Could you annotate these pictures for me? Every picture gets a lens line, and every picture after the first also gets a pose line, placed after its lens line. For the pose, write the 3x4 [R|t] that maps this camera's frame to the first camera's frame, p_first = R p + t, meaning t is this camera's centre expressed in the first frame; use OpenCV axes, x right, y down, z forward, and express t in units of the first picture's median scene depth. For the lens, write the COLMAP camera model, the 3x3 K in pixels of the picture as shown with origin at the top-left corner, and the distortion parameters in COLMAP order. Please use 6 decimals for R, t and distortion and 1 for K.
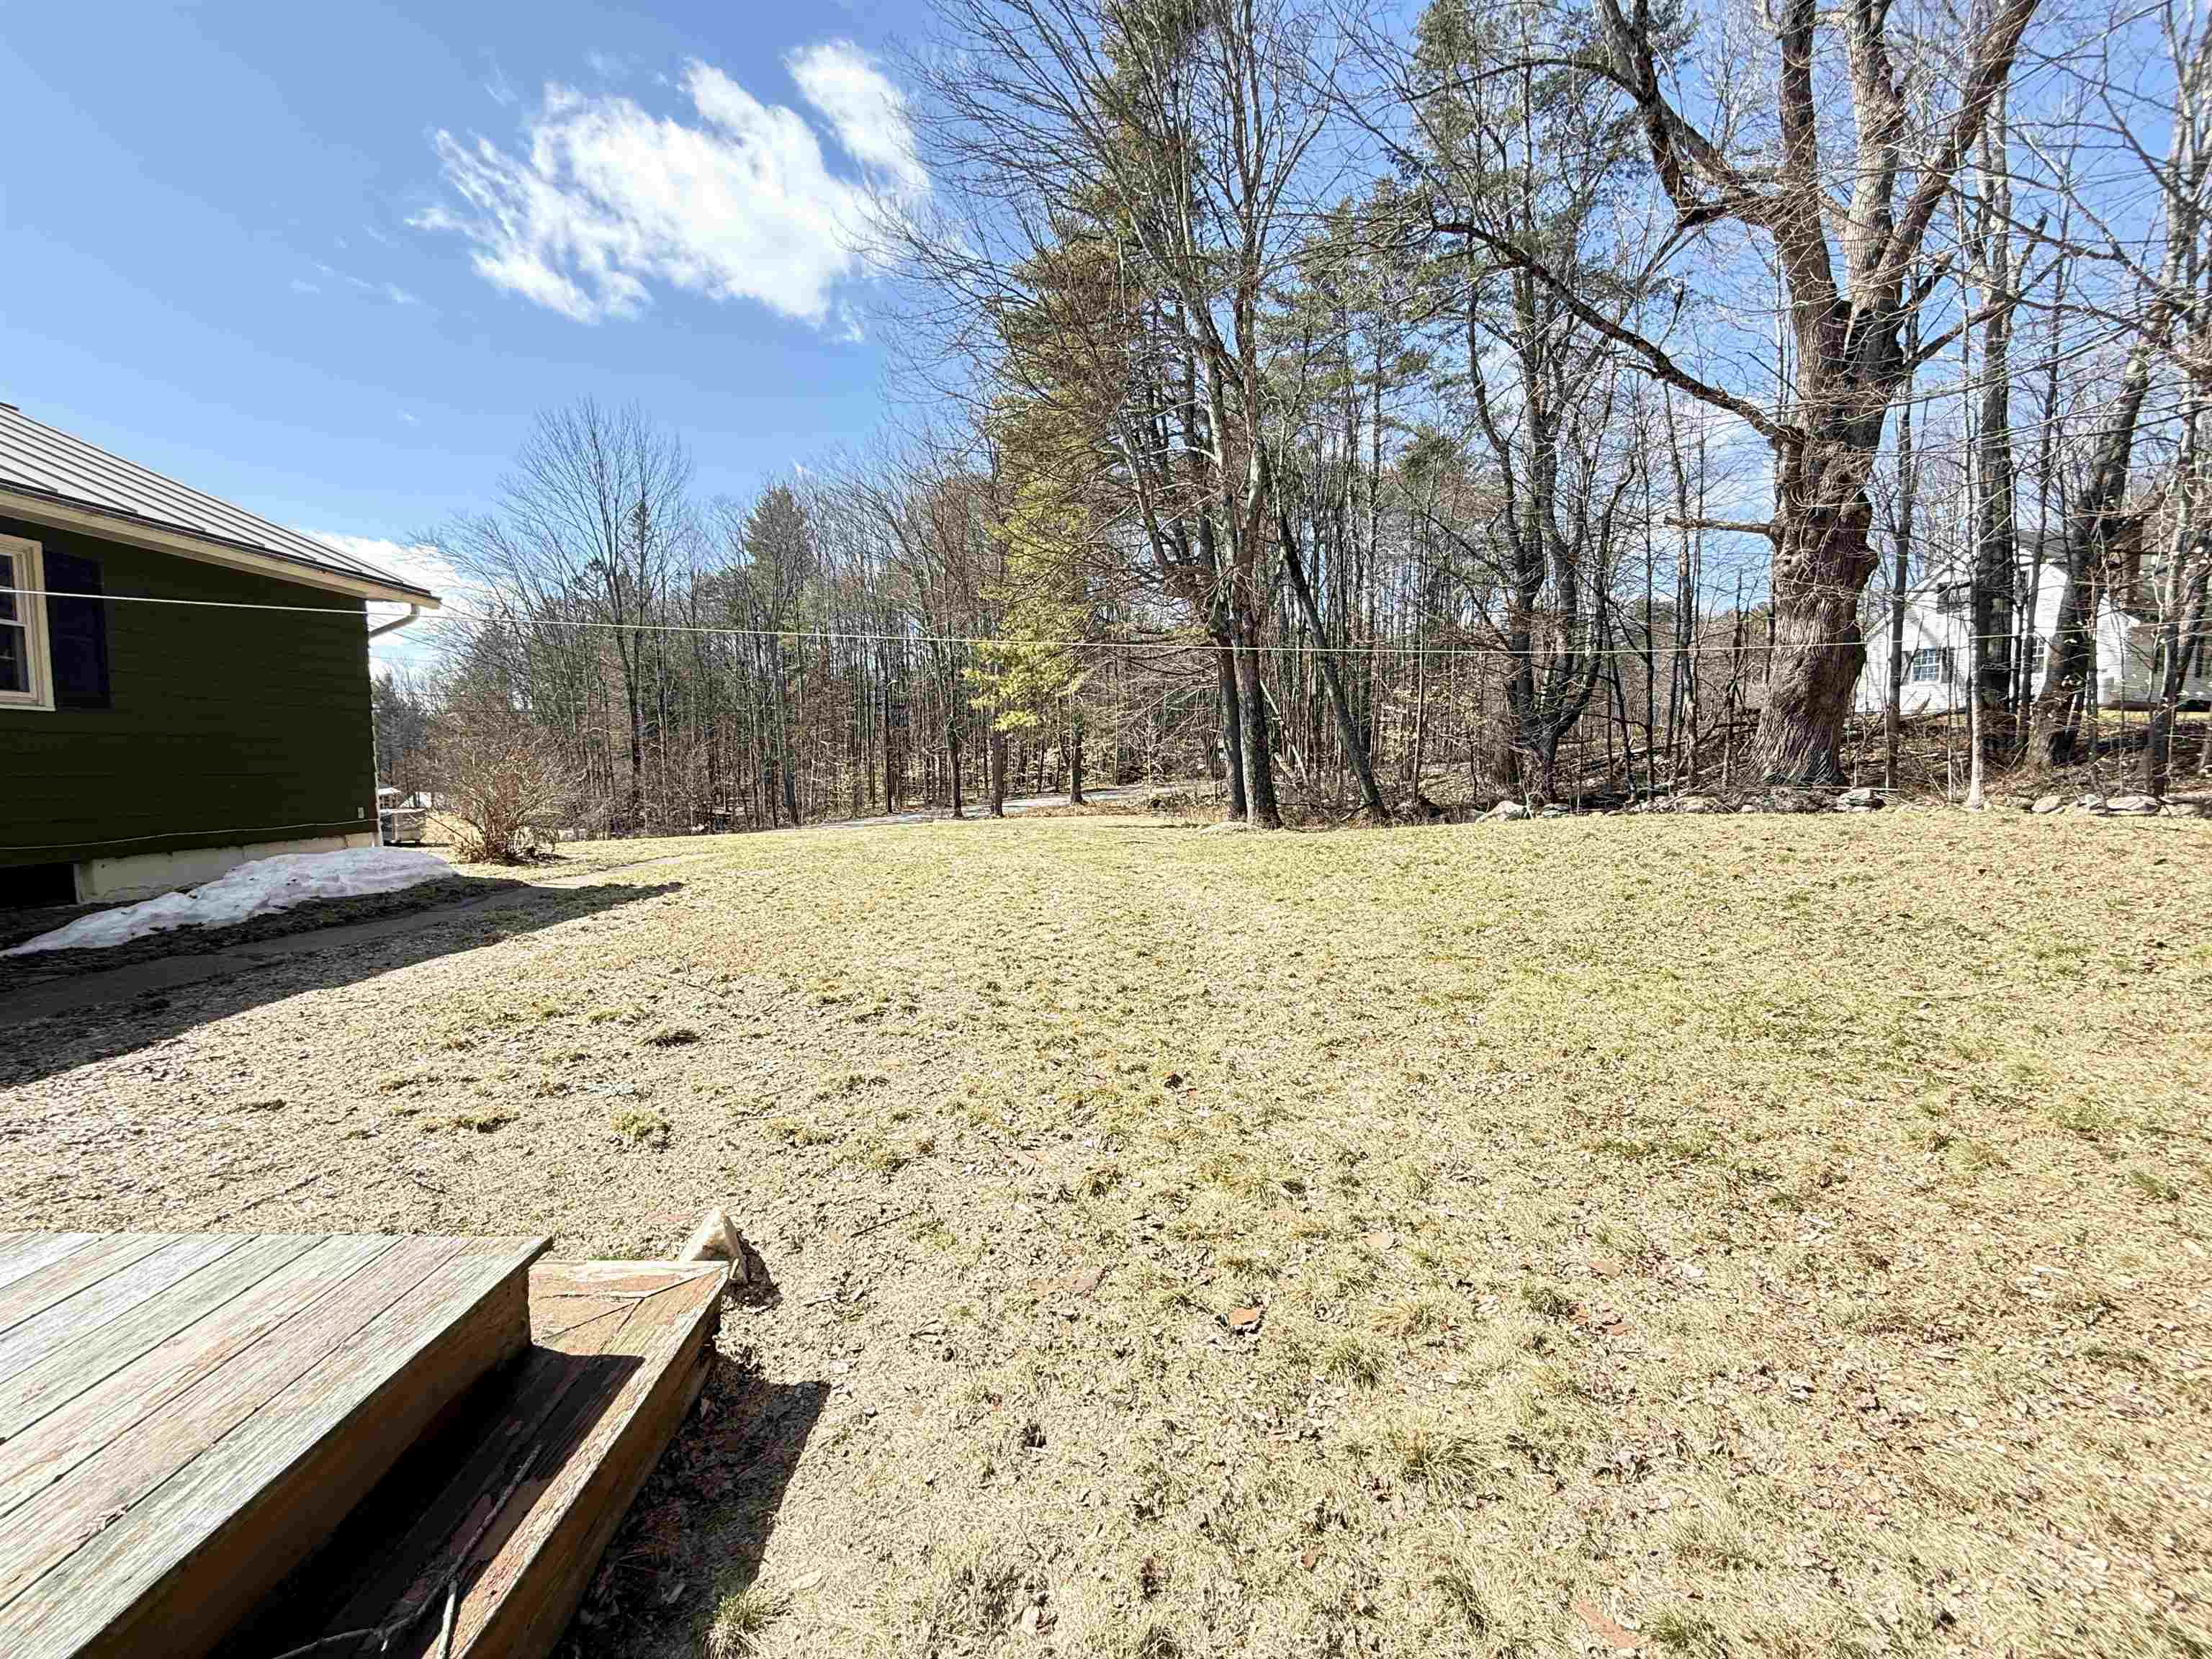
lens RADIAL K [[882.0, 0, 1103.1], [0, 882.0, 828.0], [0, 0, 1]] dist [-0.002097, -0.000464]
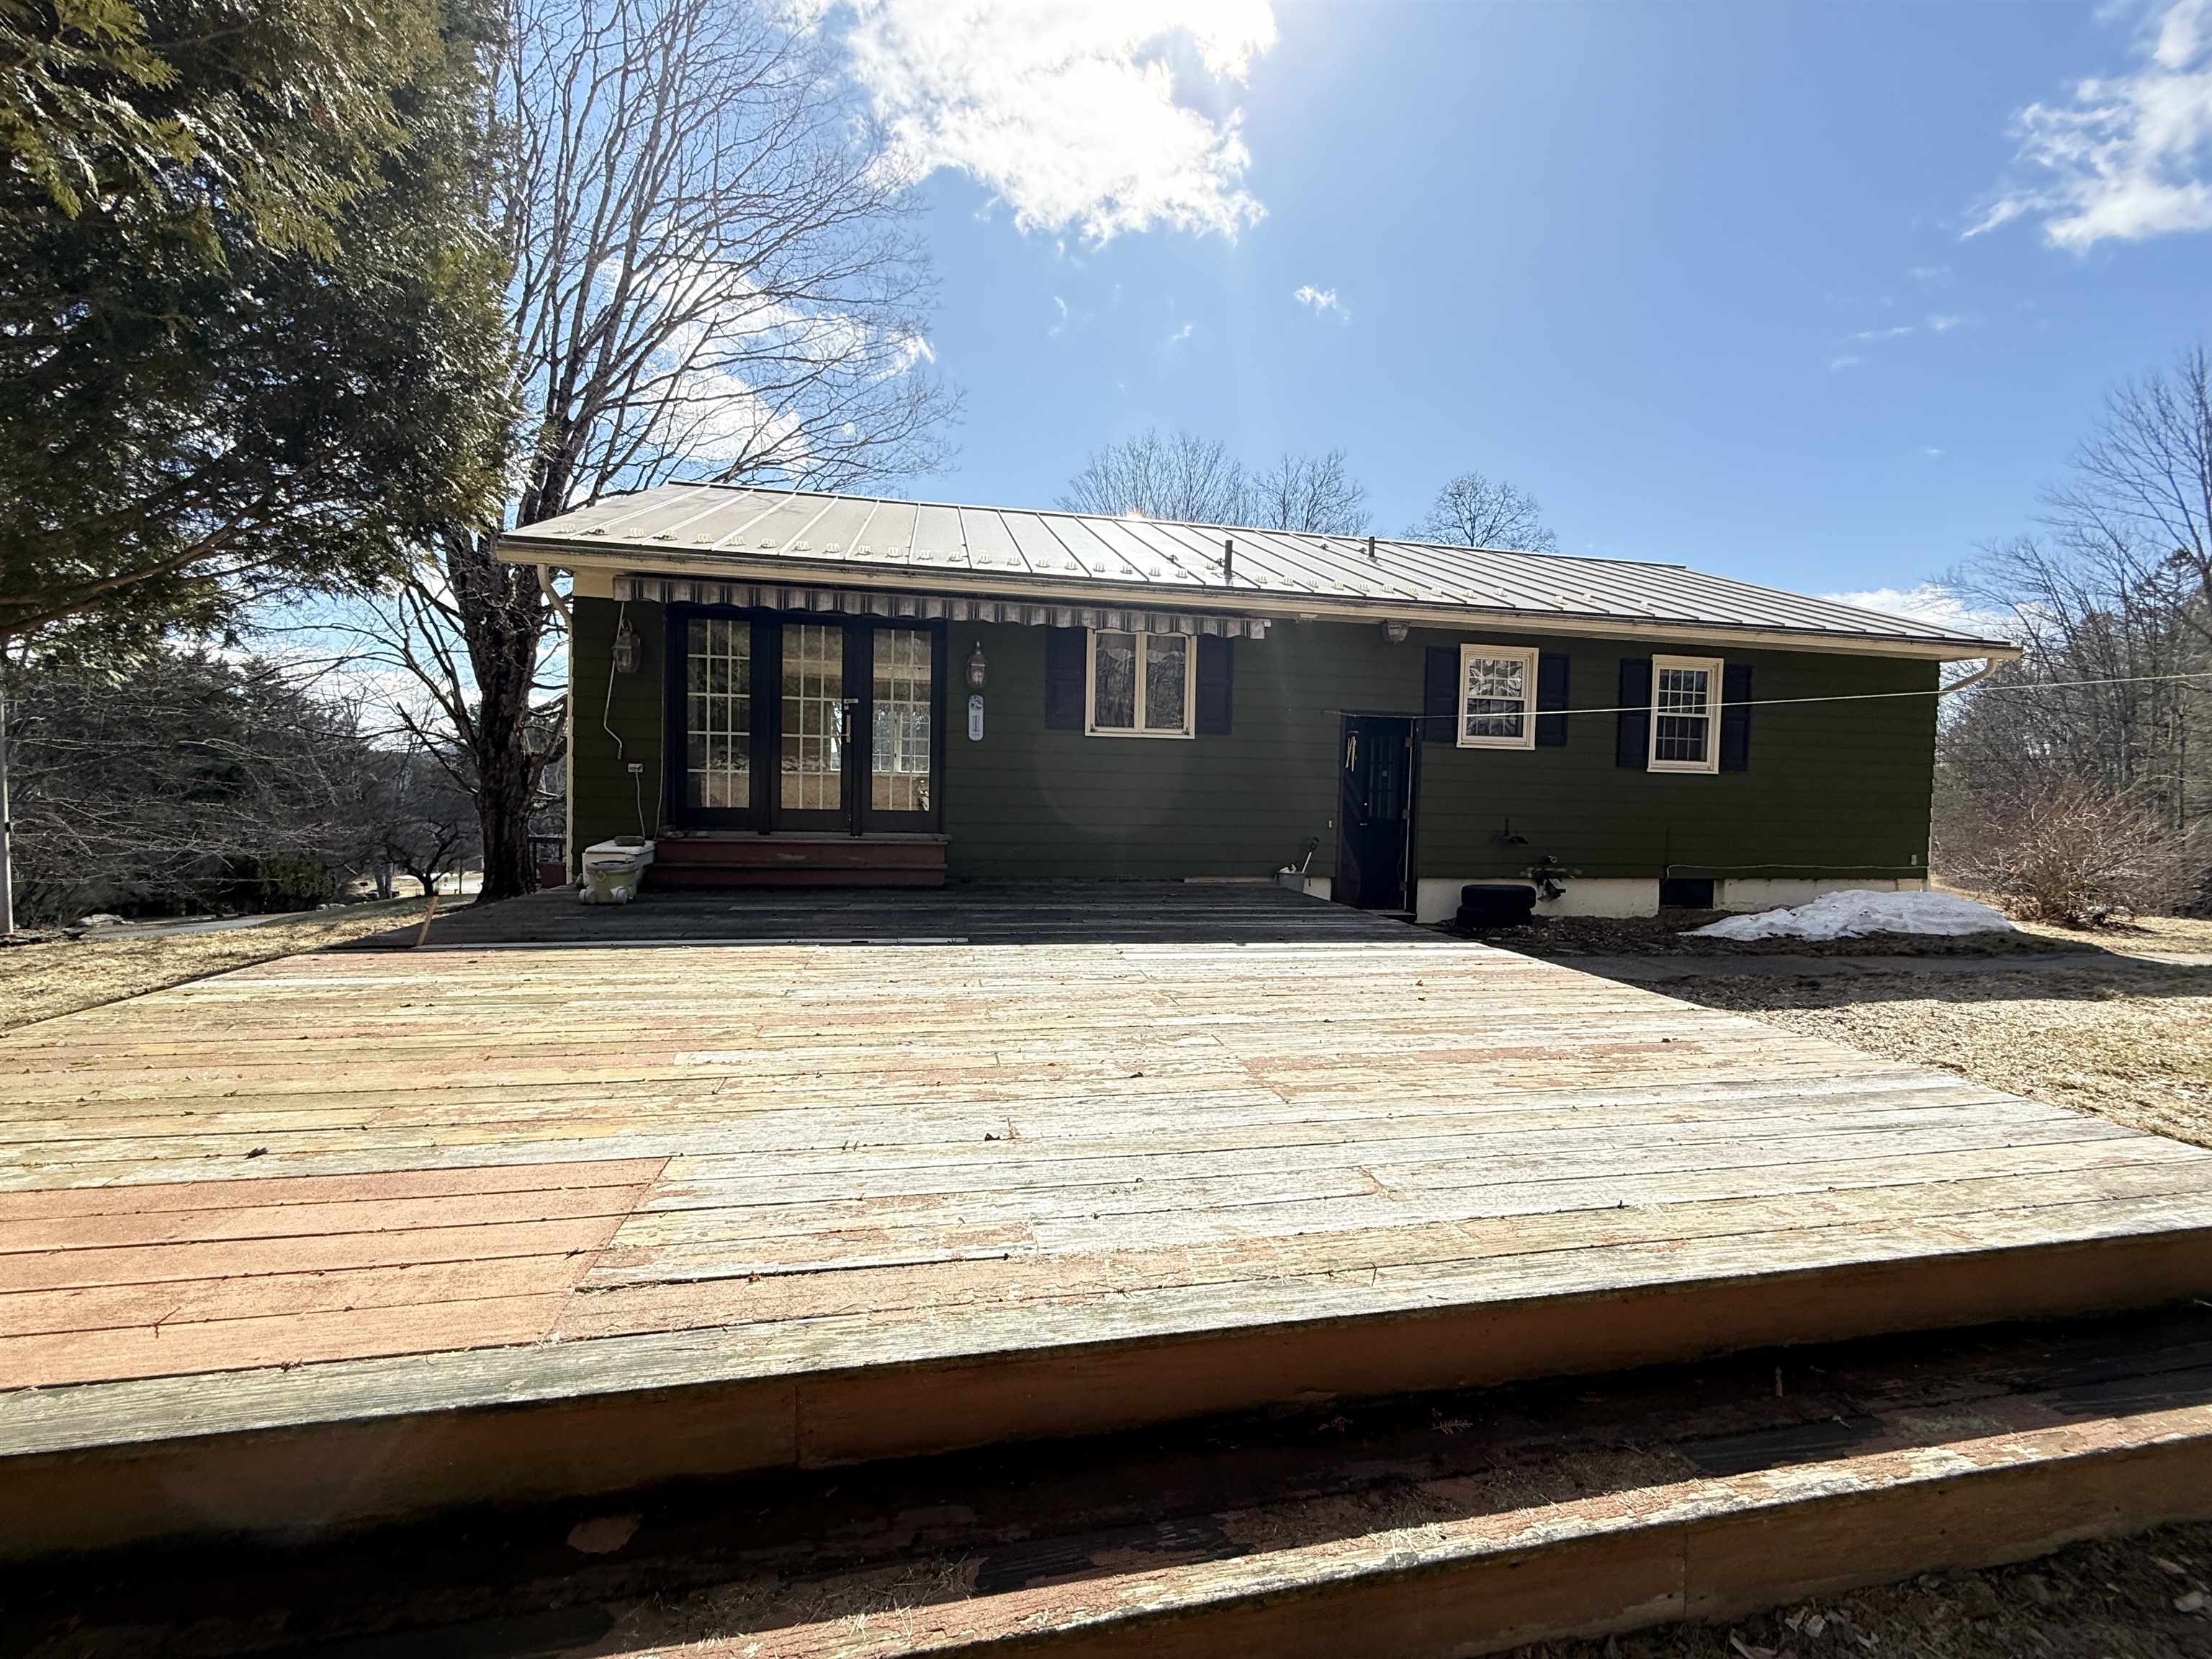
lens RADIAL K [[874.8, 0, 1104.0], [0, 874.8, 869.1], [0, 0, 1]] dist [0.000385, -0.000211]
pose [[0.185583, 0.082155, -0.979188, 0.035242], [-0.094305, 0.993388, 0.065473, 0.017940], [0.978093, 0.080192, 0.192103, -0.202171]]
